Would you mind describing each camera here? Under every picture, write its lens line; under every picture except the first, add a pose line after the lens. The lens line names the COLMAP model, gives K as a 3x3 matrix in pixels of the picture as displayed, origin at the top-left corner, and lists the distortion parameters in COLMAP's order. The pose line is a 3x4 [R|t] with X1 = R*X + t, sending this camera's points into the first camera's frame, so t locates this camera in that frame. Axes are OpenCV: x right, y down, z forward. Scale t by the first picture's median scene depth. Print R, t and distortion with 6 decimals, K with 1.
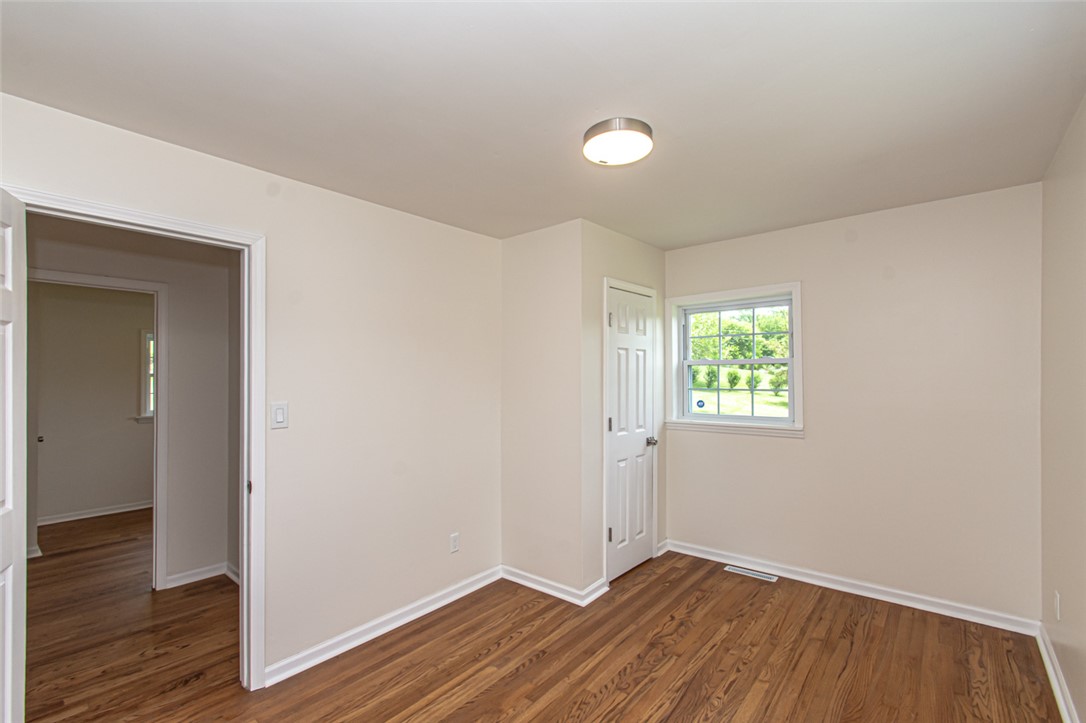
lens RADIAL K [[487.9, 0, 539.8], [0, 487.9, 363.5], [0, 0, 1]] dist [-0.006300, -0.004600]
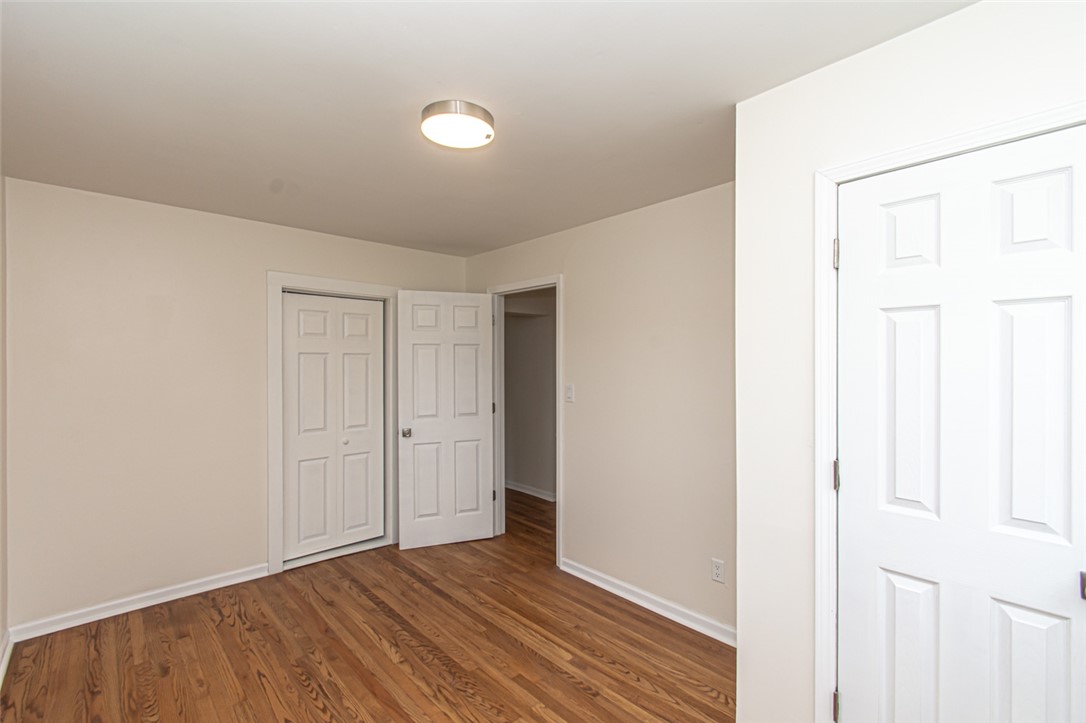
lens RADIAL K [[487.9, 0, 539.8], [0, 487.9, 361.6], [0, 0, 1]] dist [-0.006300, -0.004600]
pose [[-0.134510, 0.006075, -0.990894, 0.860368], [0.008614, 0.999951, 0.004962, 0.004720], [0.990875, -0.007868, -0.134555, 1.021390]]
